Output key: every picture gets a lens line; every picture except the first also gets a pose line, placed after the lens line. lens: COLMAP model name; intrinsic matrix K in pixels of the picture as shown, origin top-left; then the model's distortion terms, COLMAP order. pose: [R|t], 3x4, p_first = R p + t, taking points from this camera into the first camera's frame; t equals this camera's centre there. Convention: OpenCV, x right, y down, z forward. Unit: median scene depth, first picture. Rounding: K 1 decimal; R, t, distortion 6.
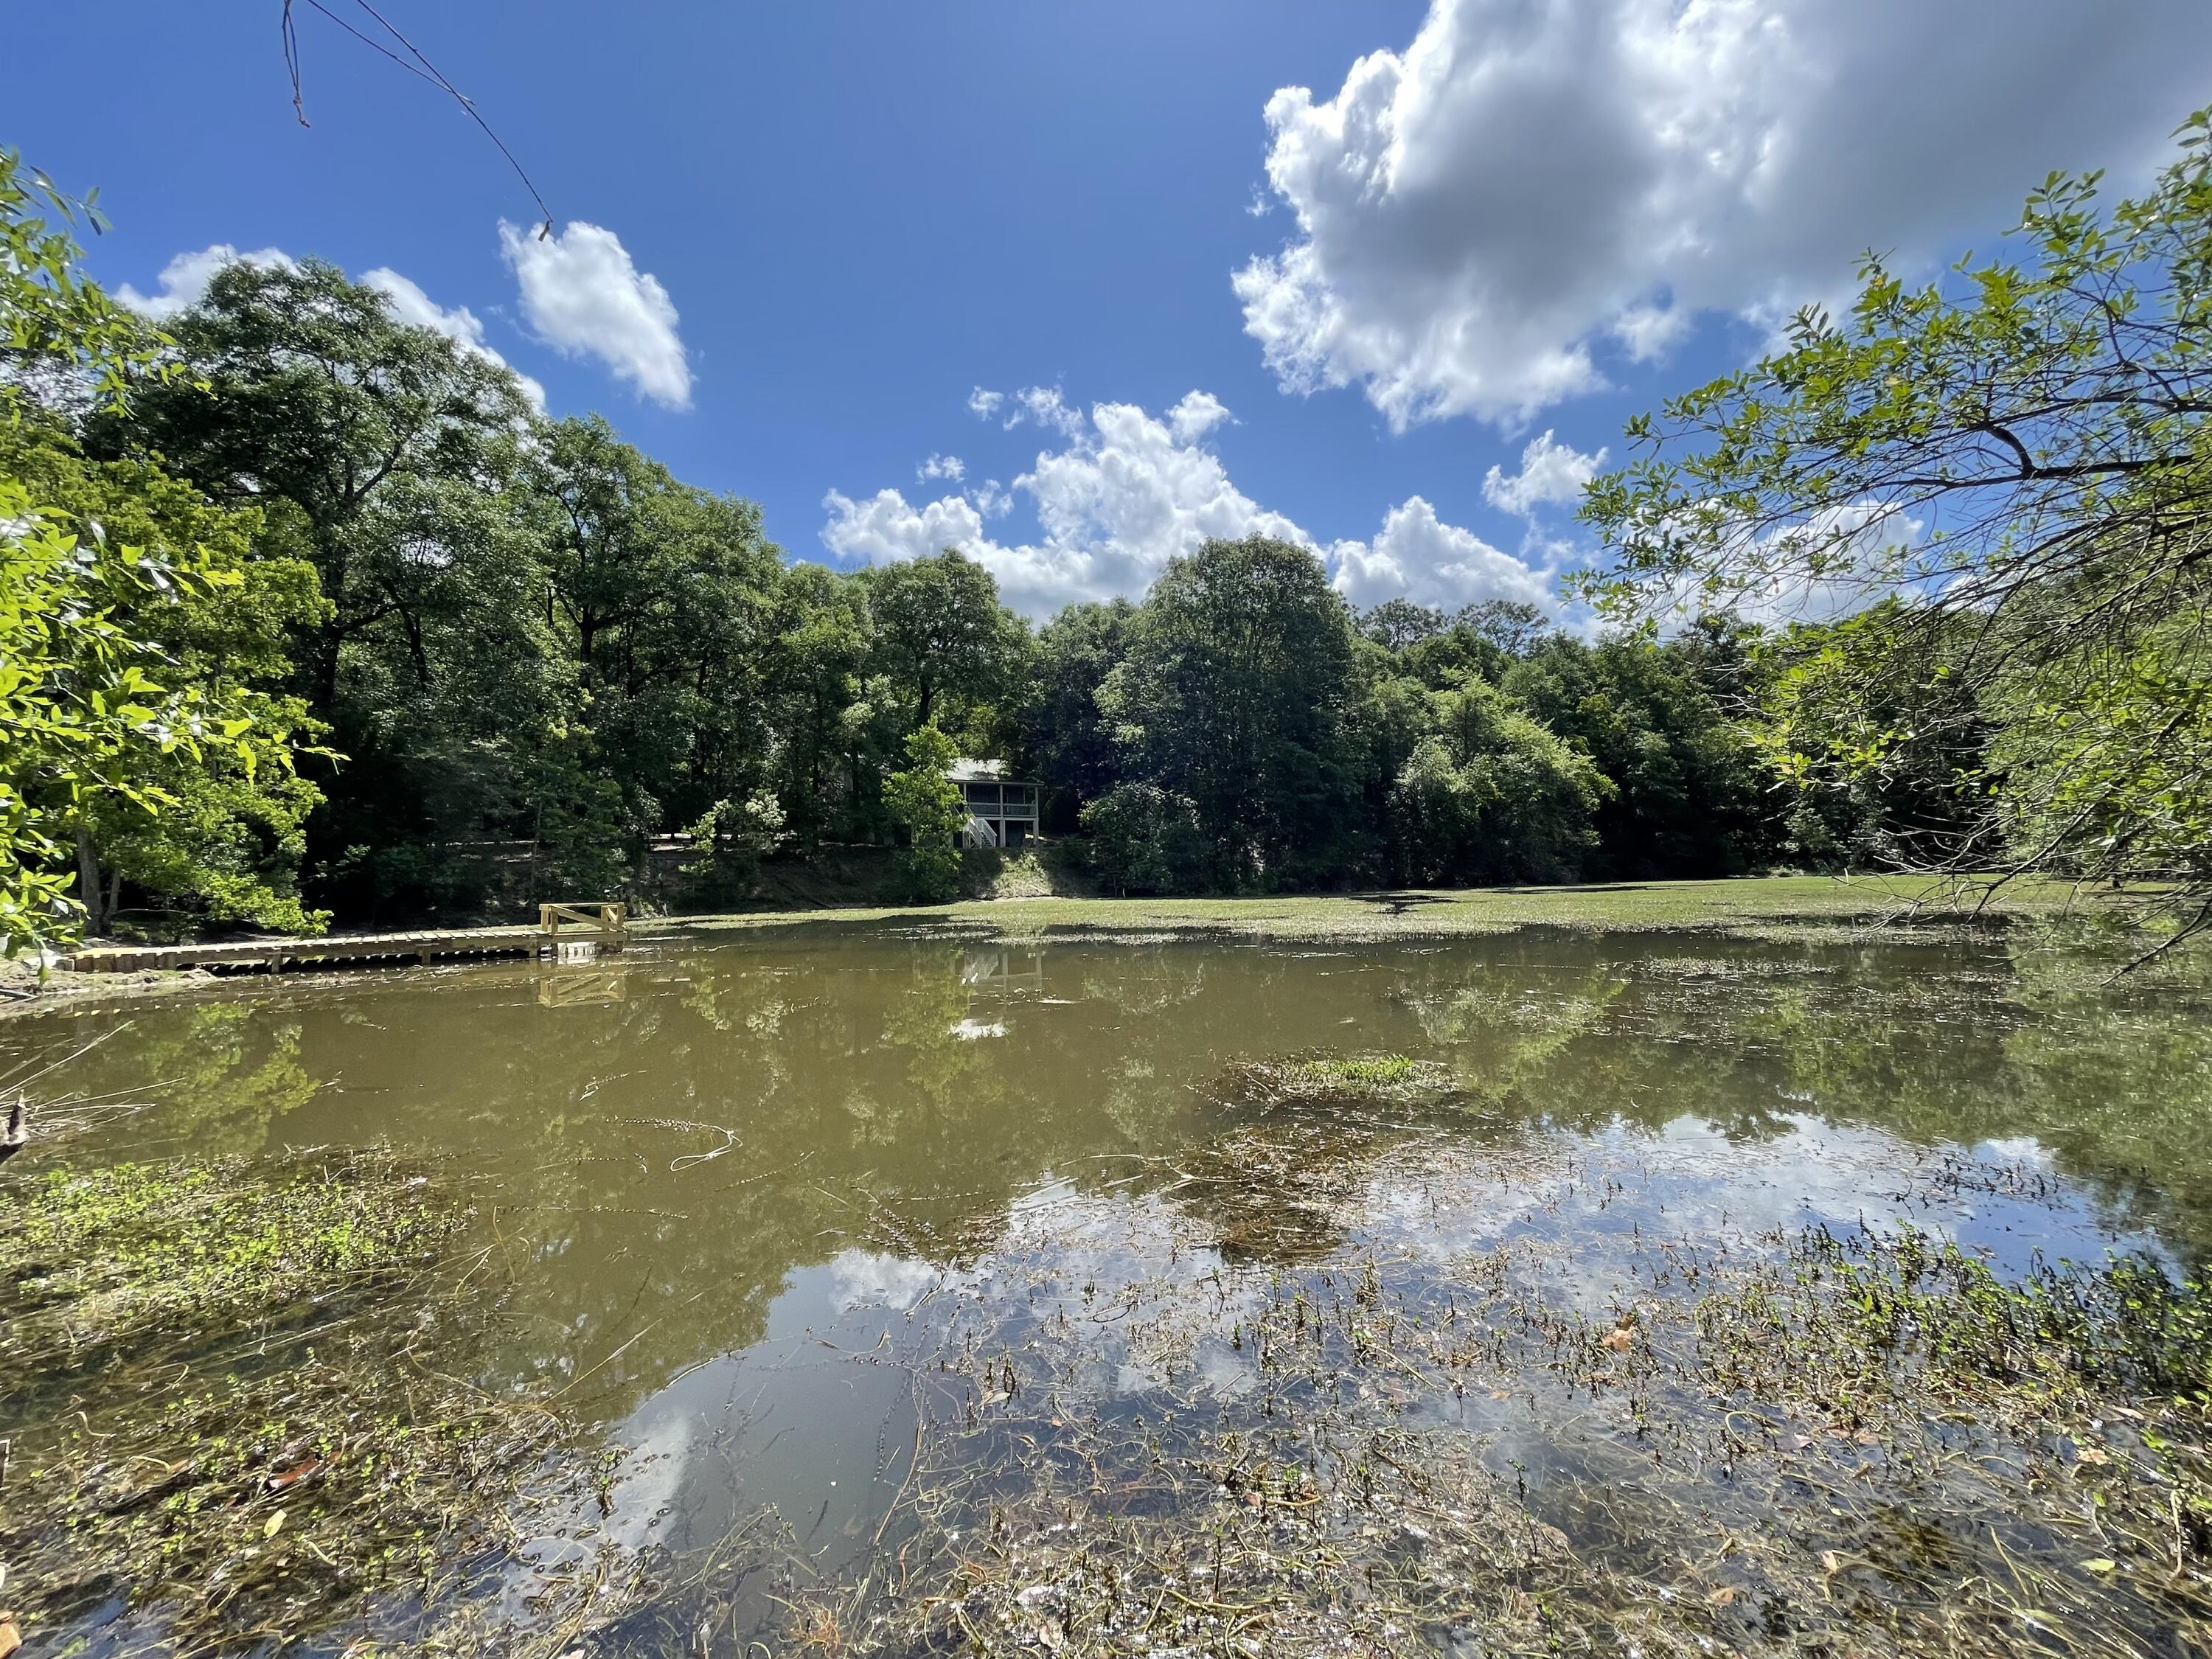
lens RADIAL K [[880.6, 0, 1109.9], [0, 880.6, 829.3], [0, 0, 1]] dist [-0.001401, -0.000103]
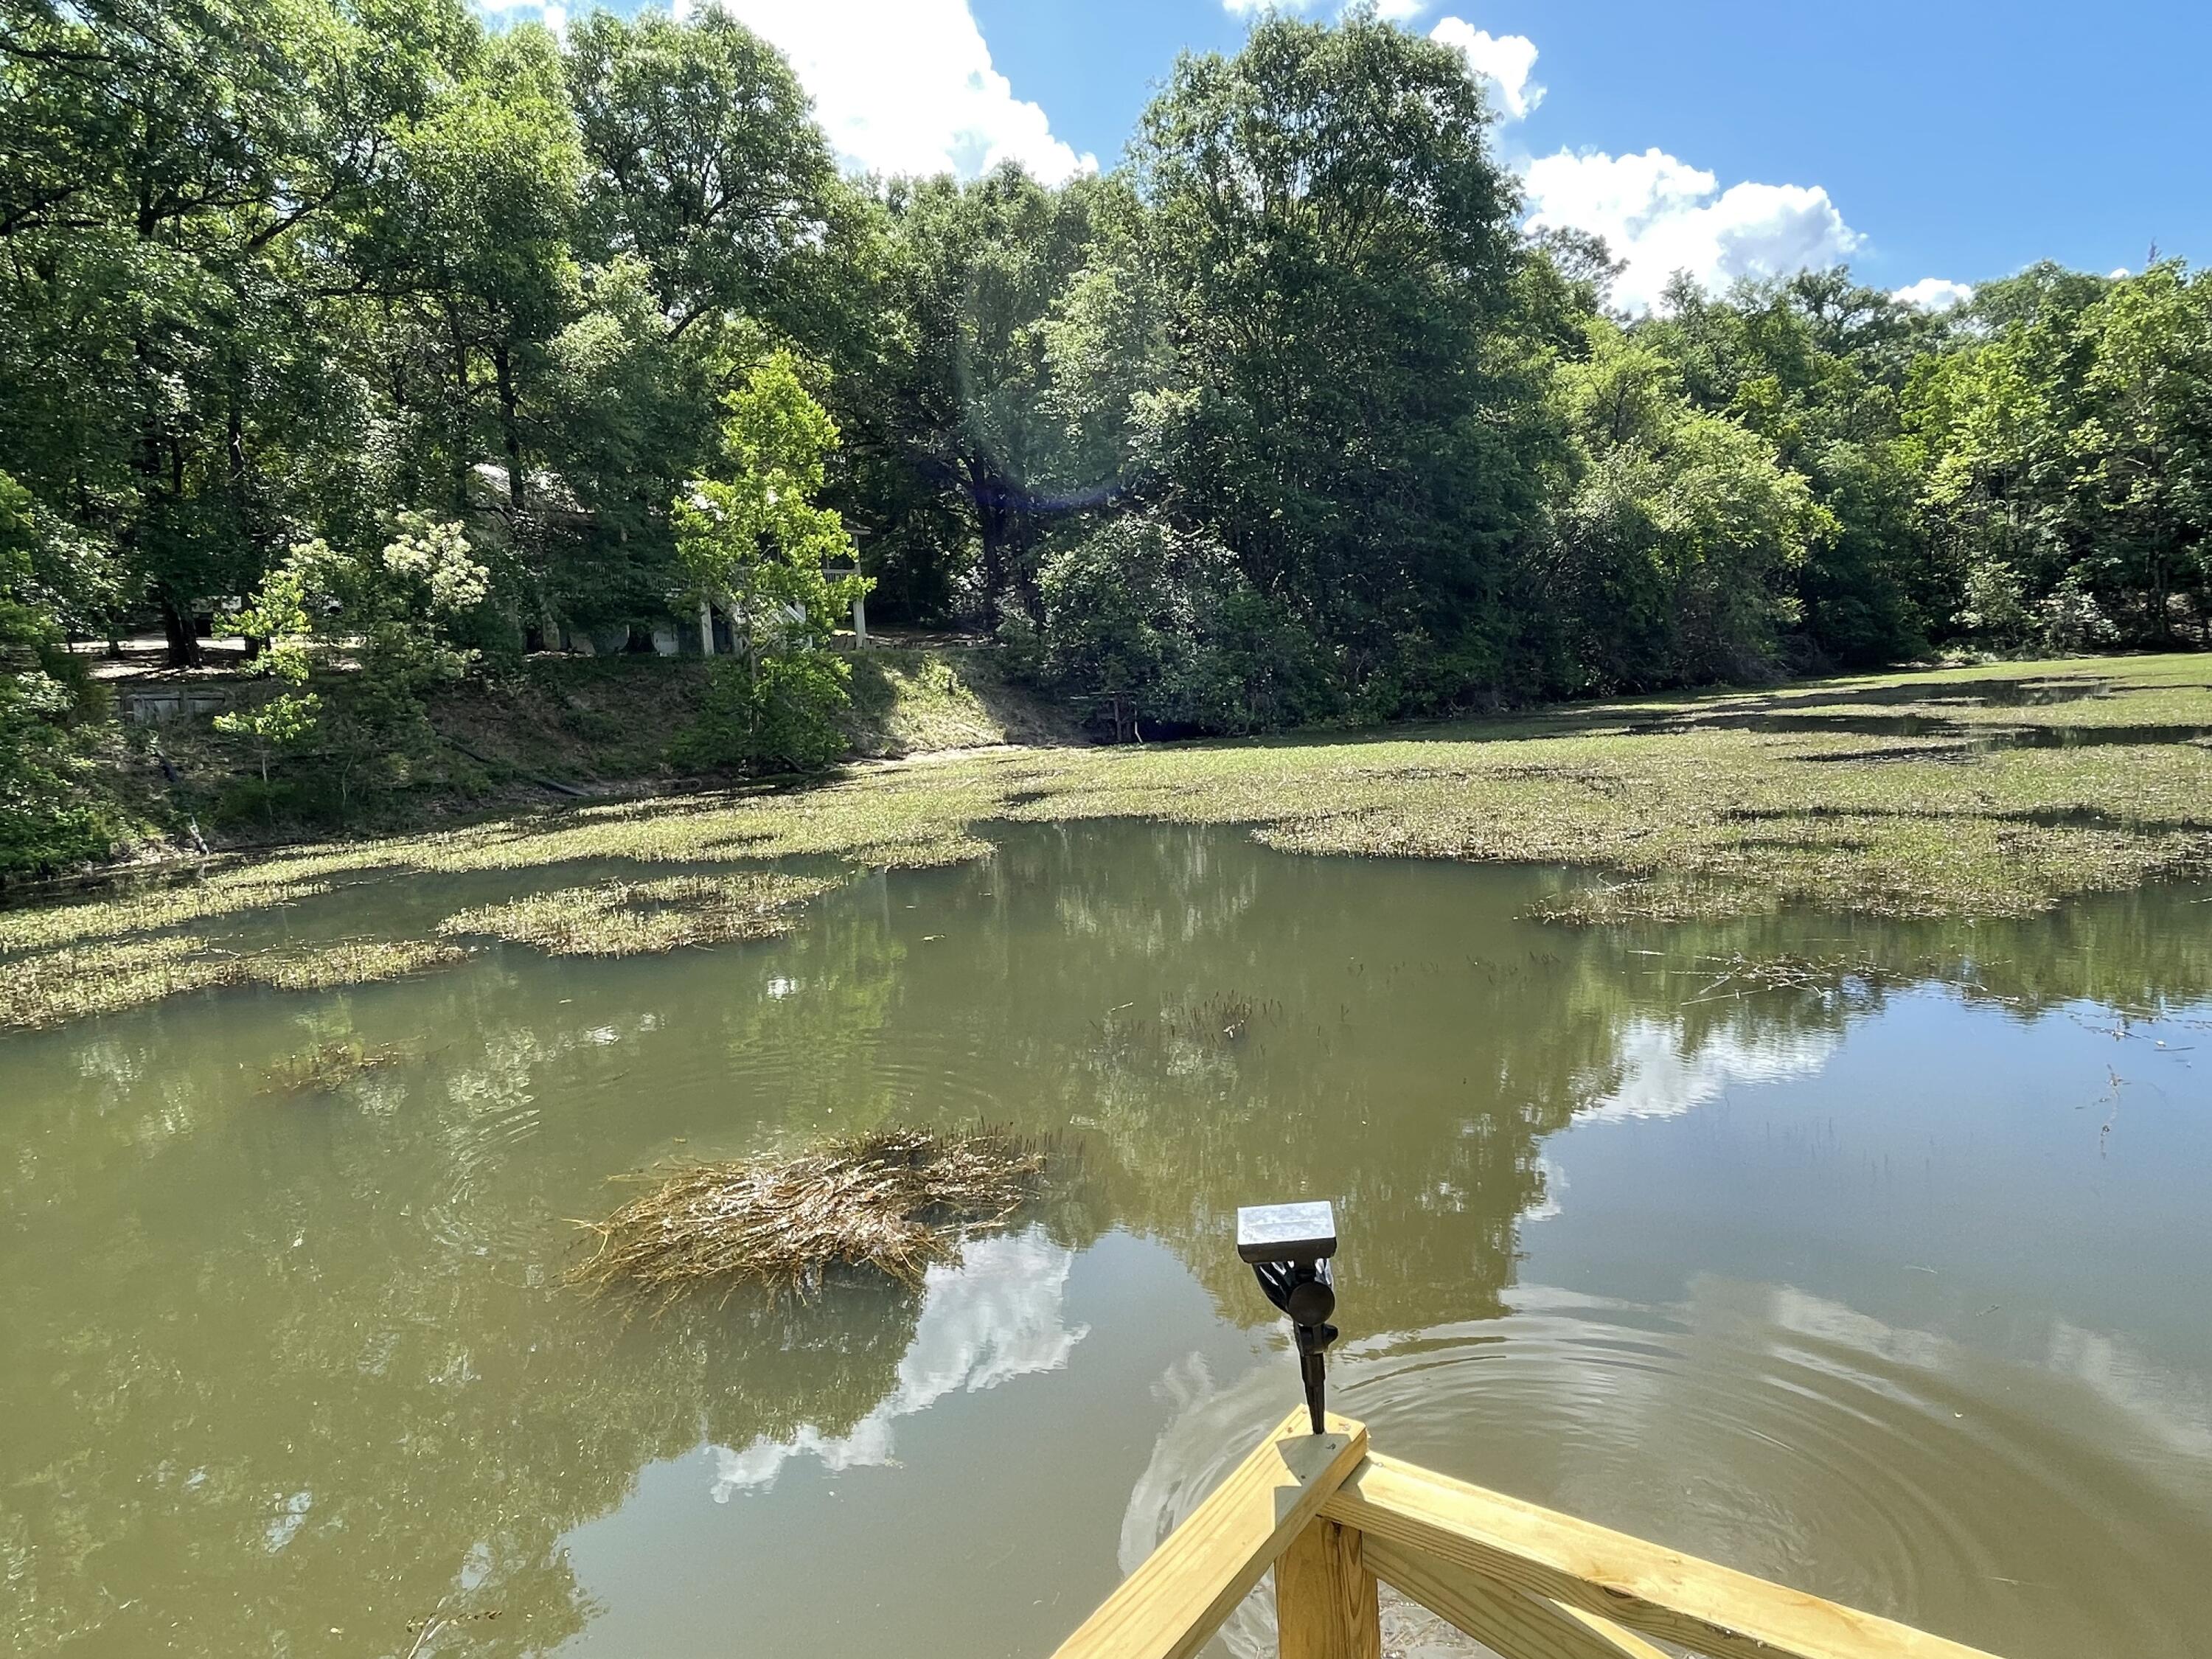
lens RADIAL K [[1297.0, 0, 1104.4], [0, 1297.0, 833.3], [0, 0, 1]] dist [-0.017927, -0.000560]
pose [[0.968814, -0.064080, 0.239362, -0.188645], [0.025787, 0.986811, 0.159807, 0.009040], [-0.246445, -0.148651, 0.957689, 0.272670]]
